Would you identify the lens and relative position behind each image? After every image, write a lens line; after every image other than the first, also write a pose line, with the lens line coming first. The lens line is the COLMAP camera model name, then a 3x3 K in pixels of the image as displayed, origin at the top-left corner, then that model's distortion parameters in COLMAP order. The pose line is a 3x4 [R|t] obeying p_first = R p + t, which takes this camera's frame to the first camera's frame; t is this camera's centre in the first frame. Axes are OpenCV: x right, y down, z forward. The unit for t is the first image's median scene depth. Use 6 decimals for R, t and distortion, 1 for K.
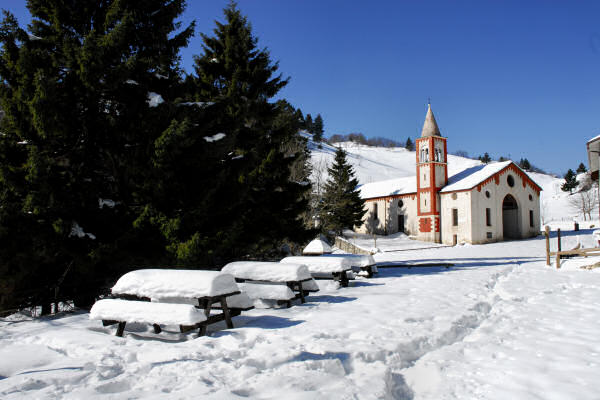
lens RADIAL K [[466.9, 0, 300.0], [0, 466.9, 200.0], [0, 0, 1]] dist [-0.114611, 0.009191]
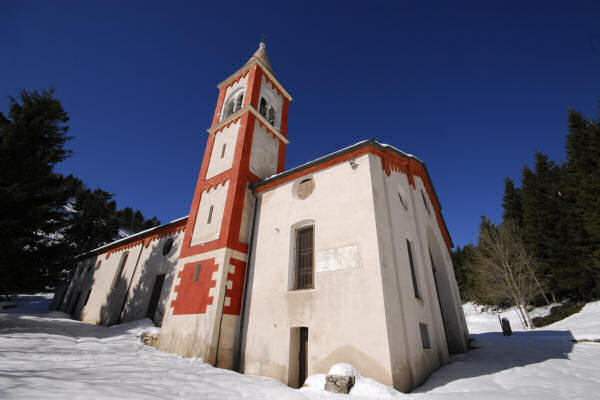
lens RADIAL K [[262.9, 0, 301.5], [0, 262.9, 206.9], [0, 0, 1]] dist [0.015163, -0.015226]
pose [[0.904489, 0.214149, 0.368835, 0.262913], [-0.064777, 0.923748, -0.377484, 0.066193], [-0.421549, 0.317538, 0.849392, 0.828185]]
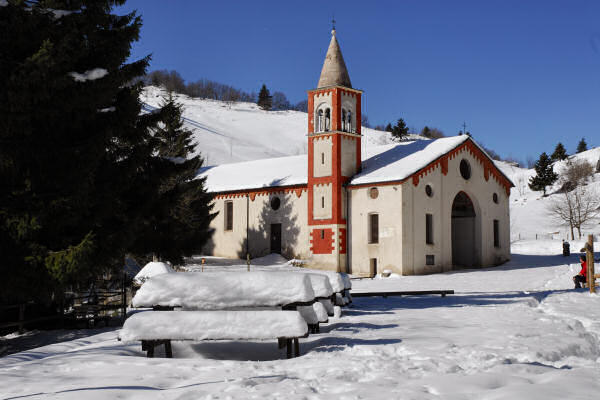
lens RADIAL K [[877.7, 0, 297.3], [0, 877.7, 209.3], [0, 0, 1]] dist [0.003733, 0.002557]
pose [[0.960009, 0.021696, 0.279126, -0.064435], [-0.025334, 0.999635, 0.009431, 0.004771], [-0.278820, -0.016125, 0.960208, -0.037586]]
